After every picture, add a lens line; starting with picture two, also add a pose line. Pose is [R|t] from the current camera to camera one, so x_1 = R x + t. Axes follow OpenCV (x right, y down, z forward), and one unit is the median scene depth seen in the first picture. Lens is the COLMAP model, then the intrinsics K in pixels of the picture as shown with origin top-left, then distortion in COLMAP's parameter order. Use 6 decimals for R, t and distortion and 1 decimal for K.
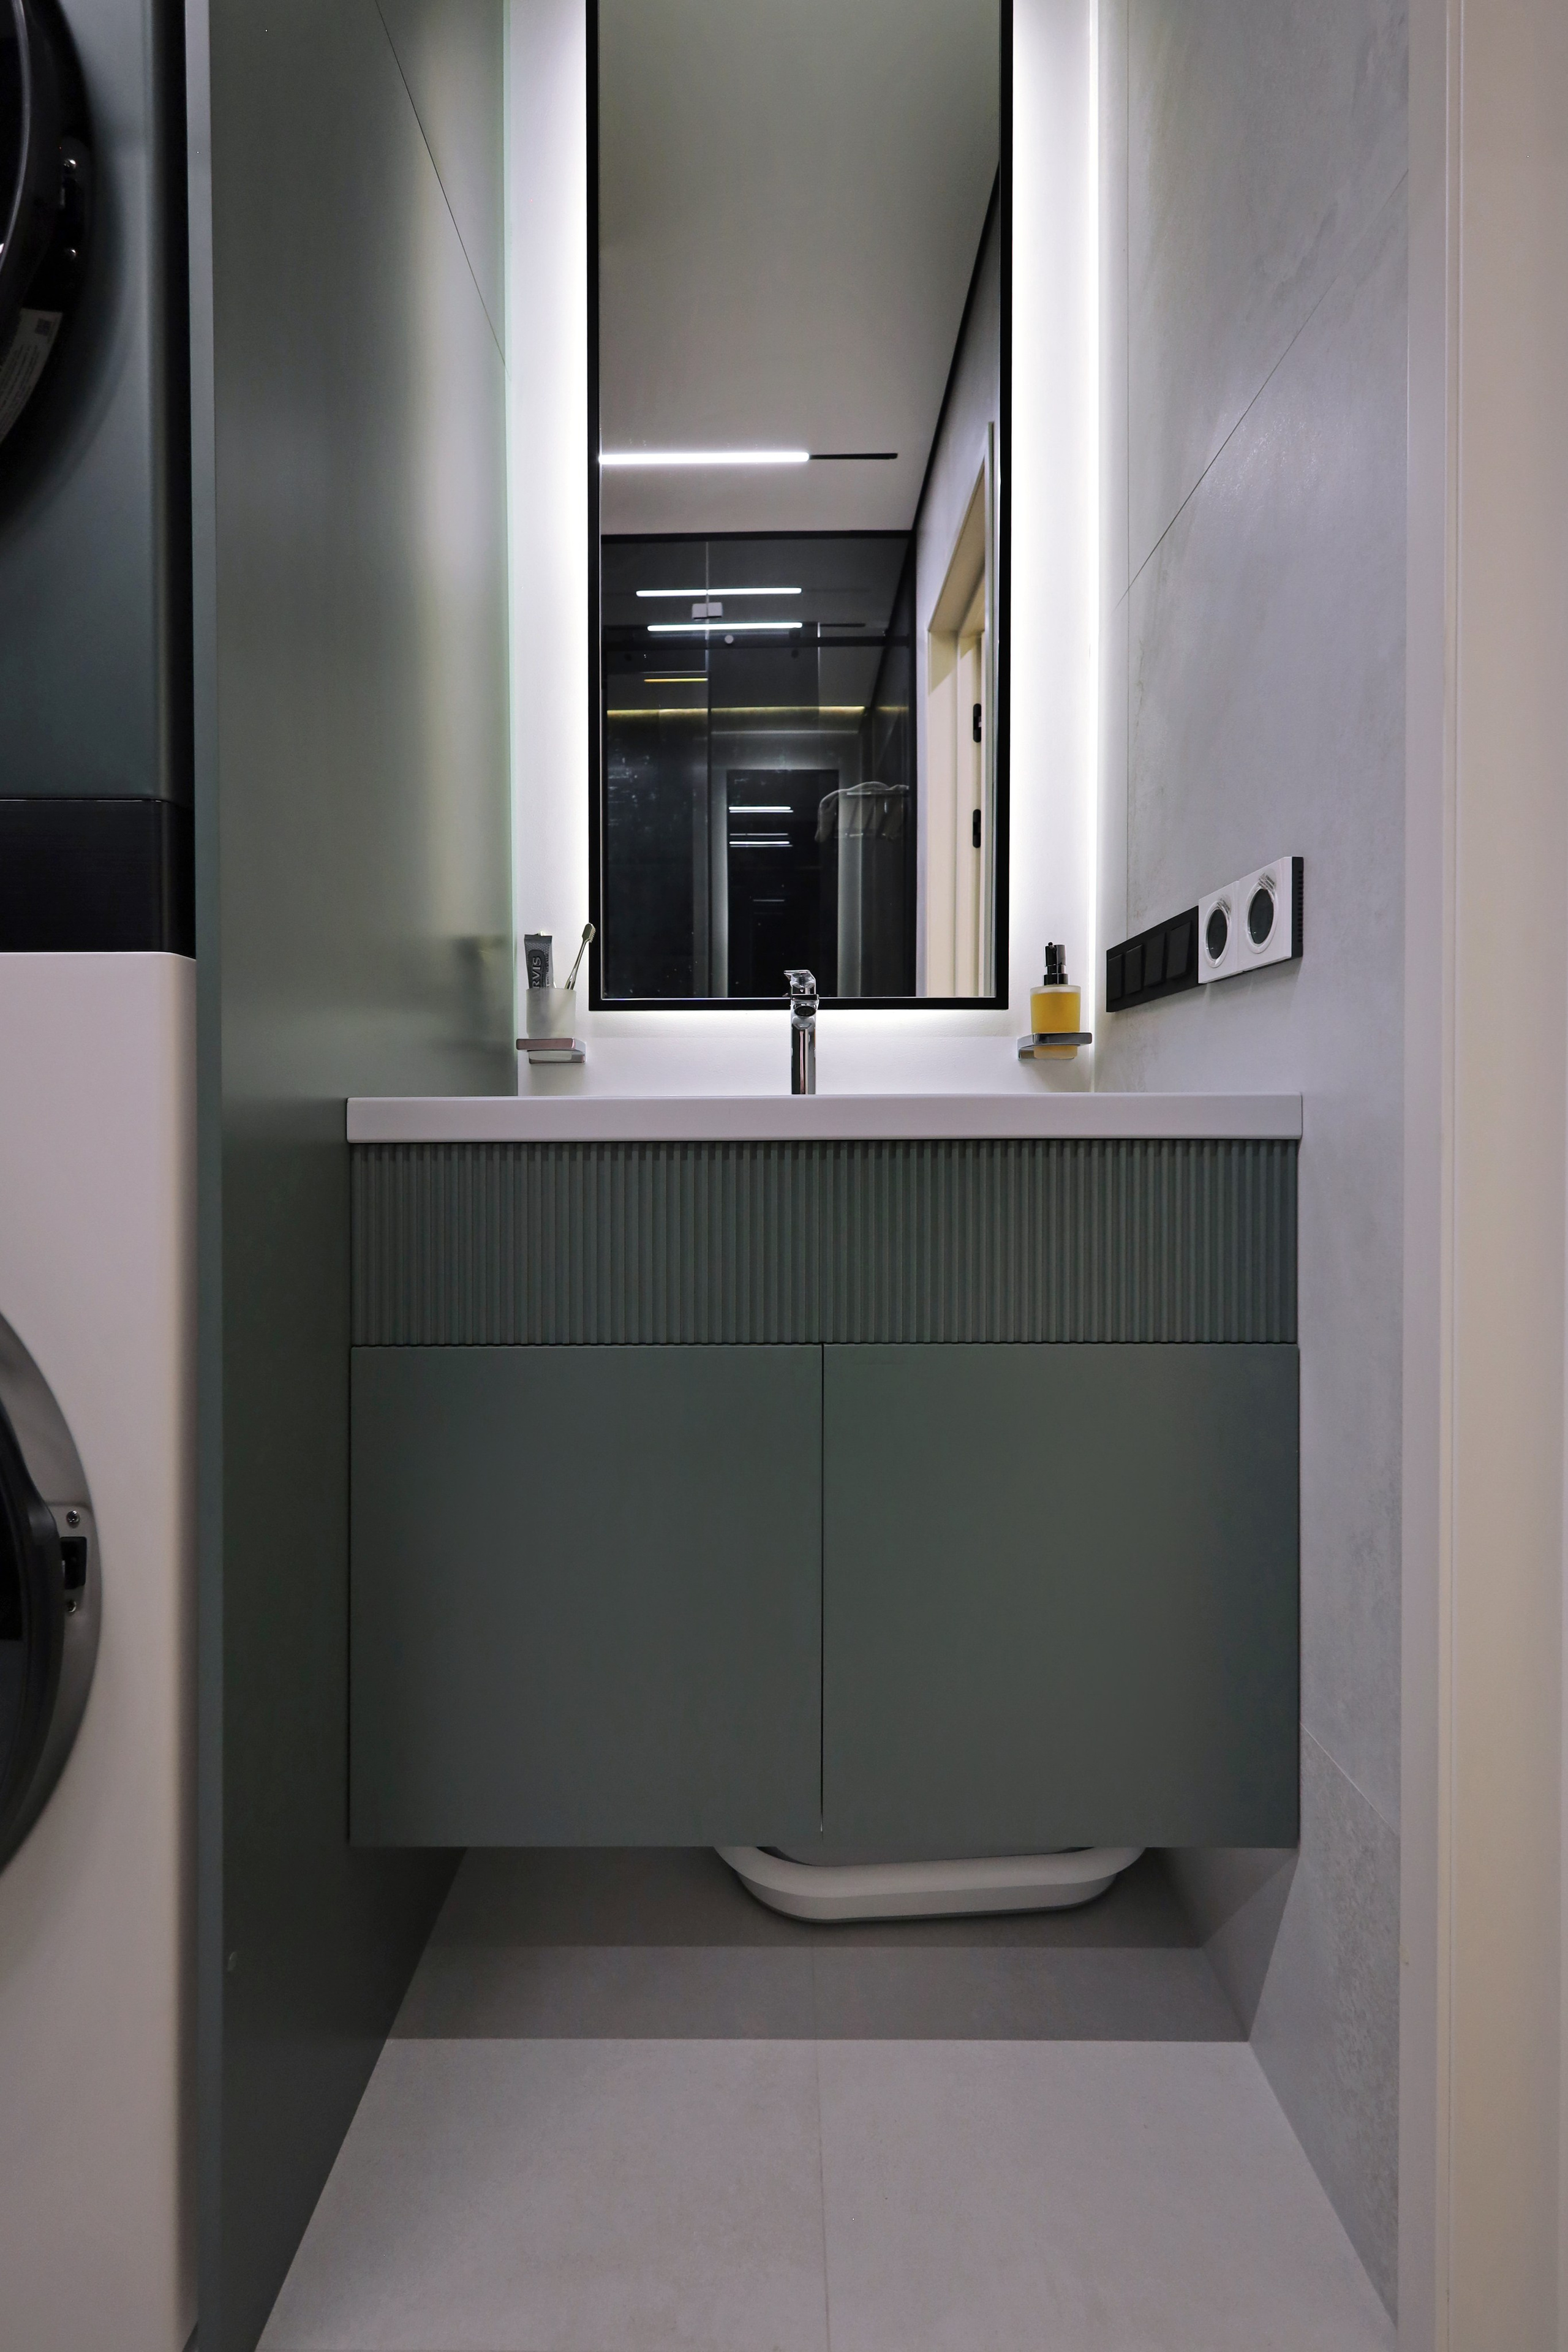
lens RADIAL K [[1034.9, 0, 784.0], [0, 1034.9, 1176.0], [0, 0, 1]] dist [-0.001654, -0.000074]
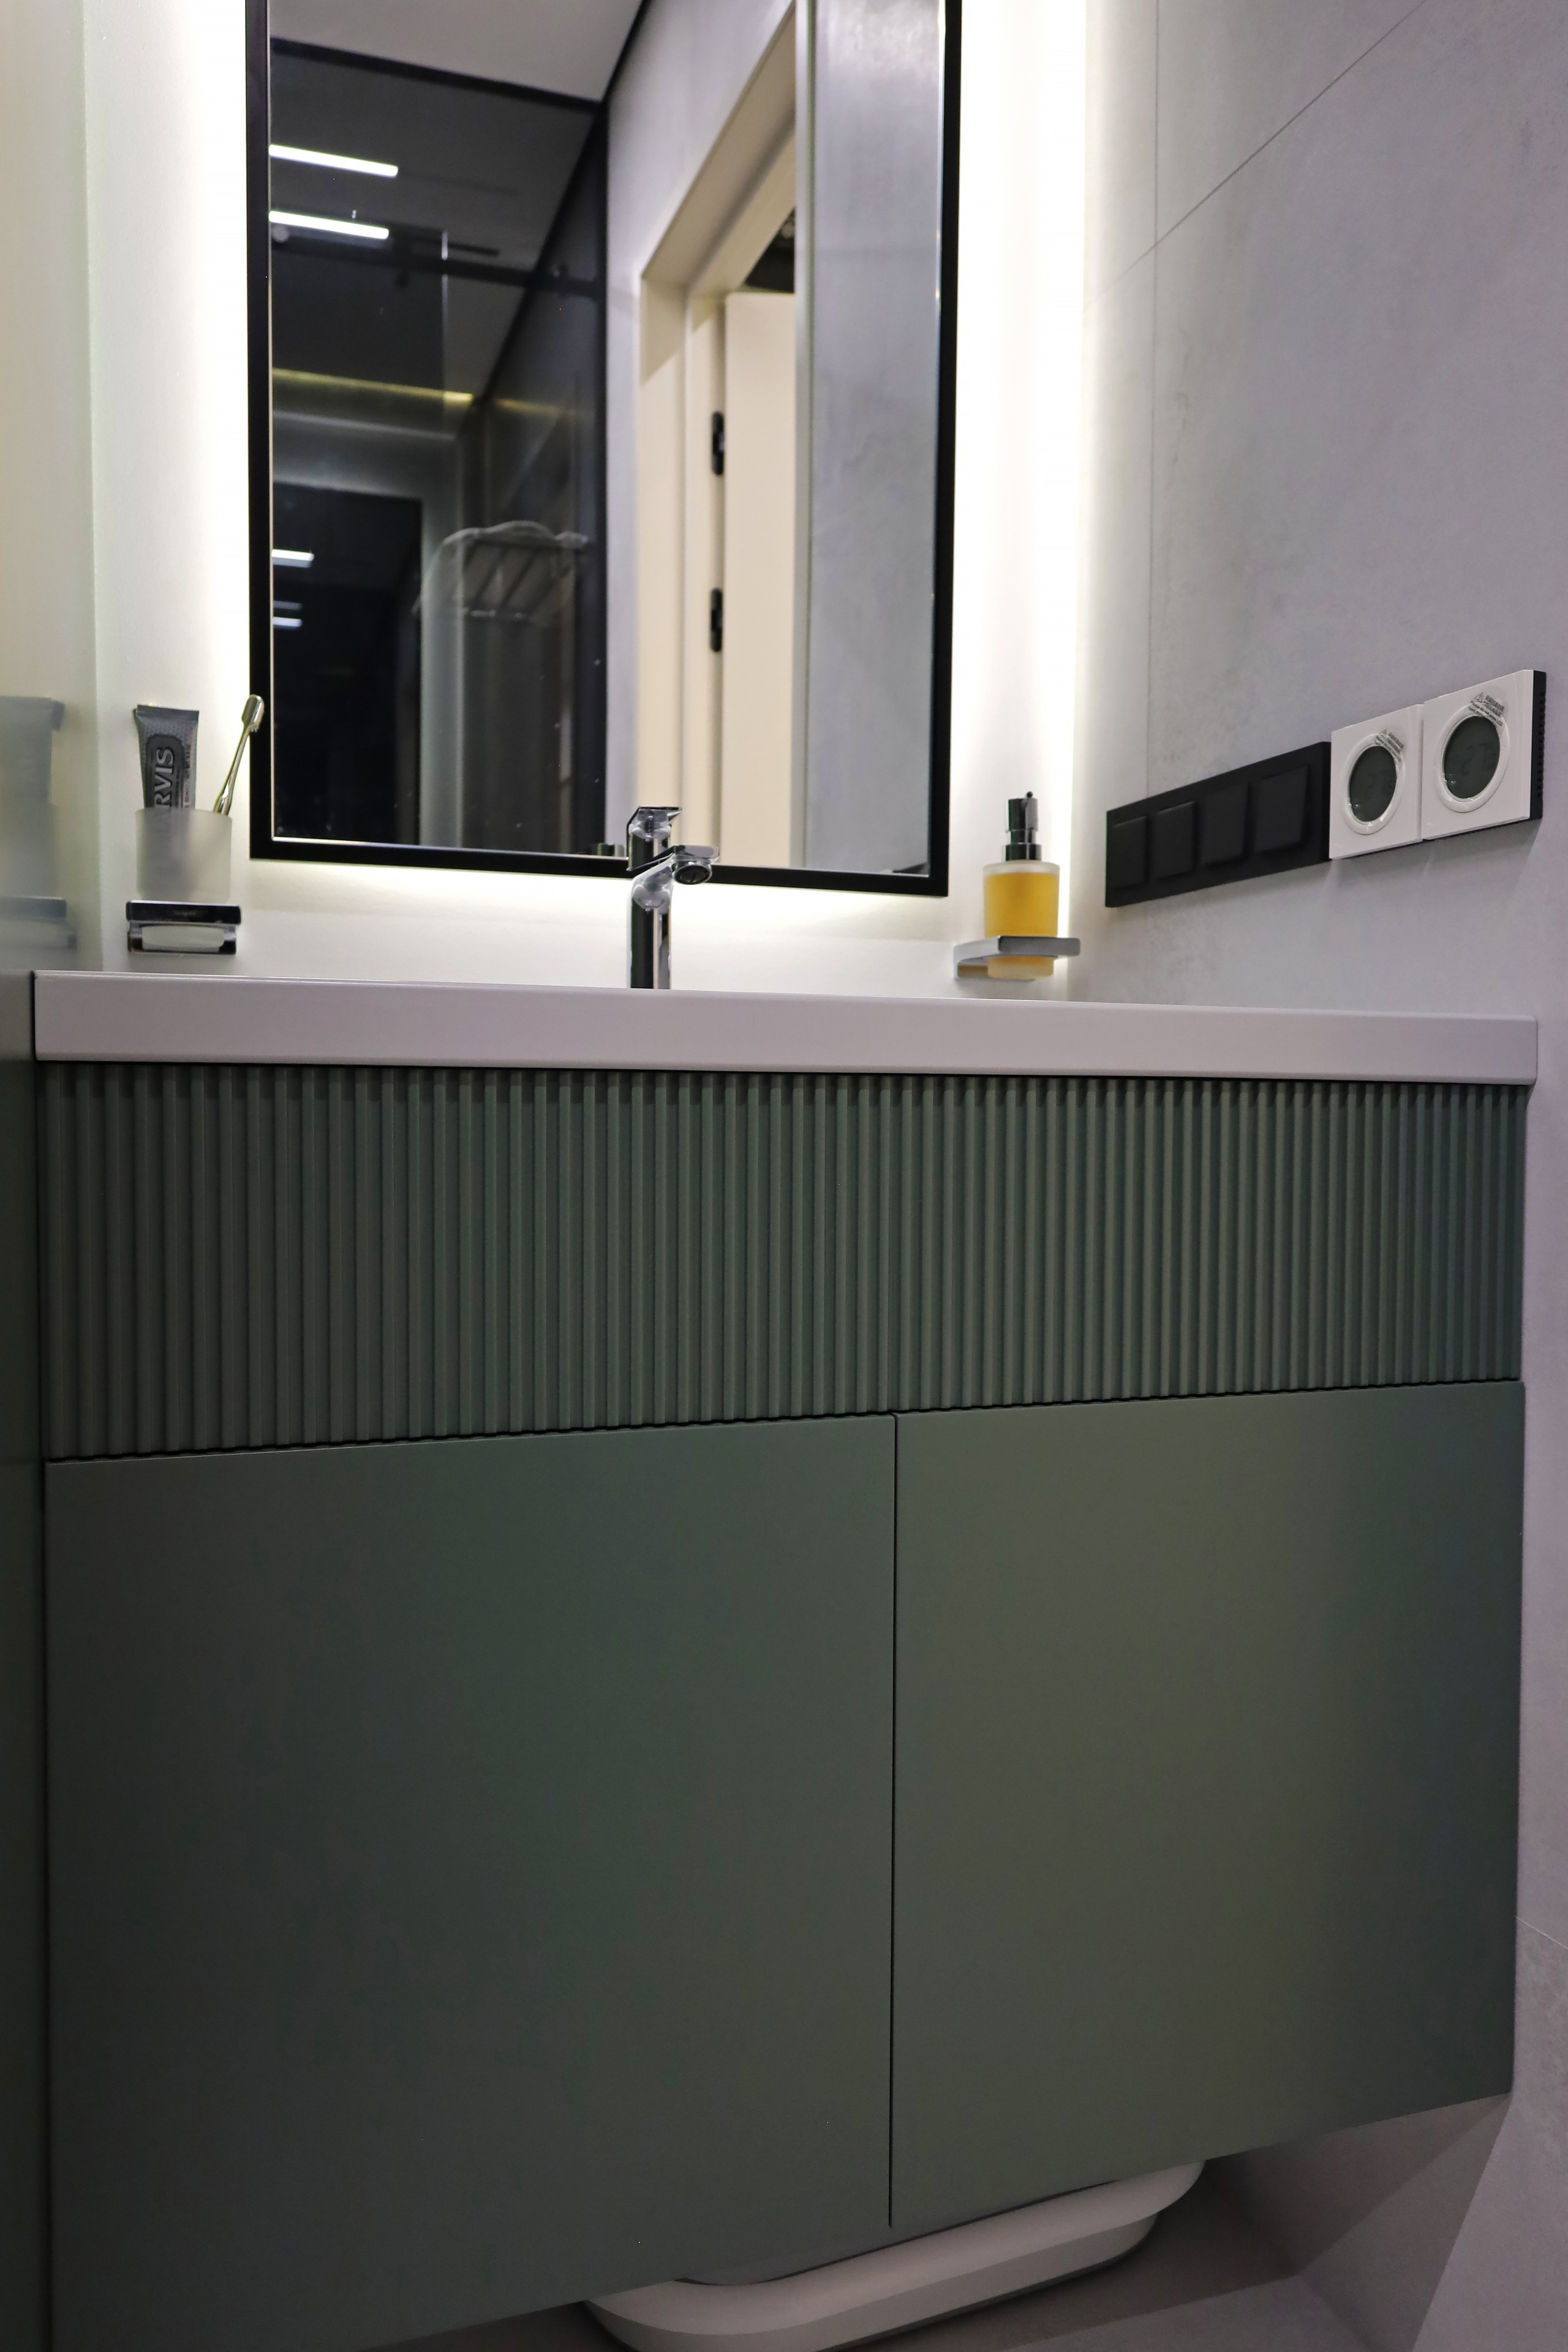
lens RADIAL K [[1687.9, 0, 779.7], [0, 1687.9, 1267.7], [0, 0, 1]] dist [-0.001780, -0.002235]
pose [[0.943446, -0.019813, 0.330935, -0.232871], [0.008912, 0.999368, 0.034424, 0.028822], [-0.331408, -0.029528, 0.943025, 0.064361]]
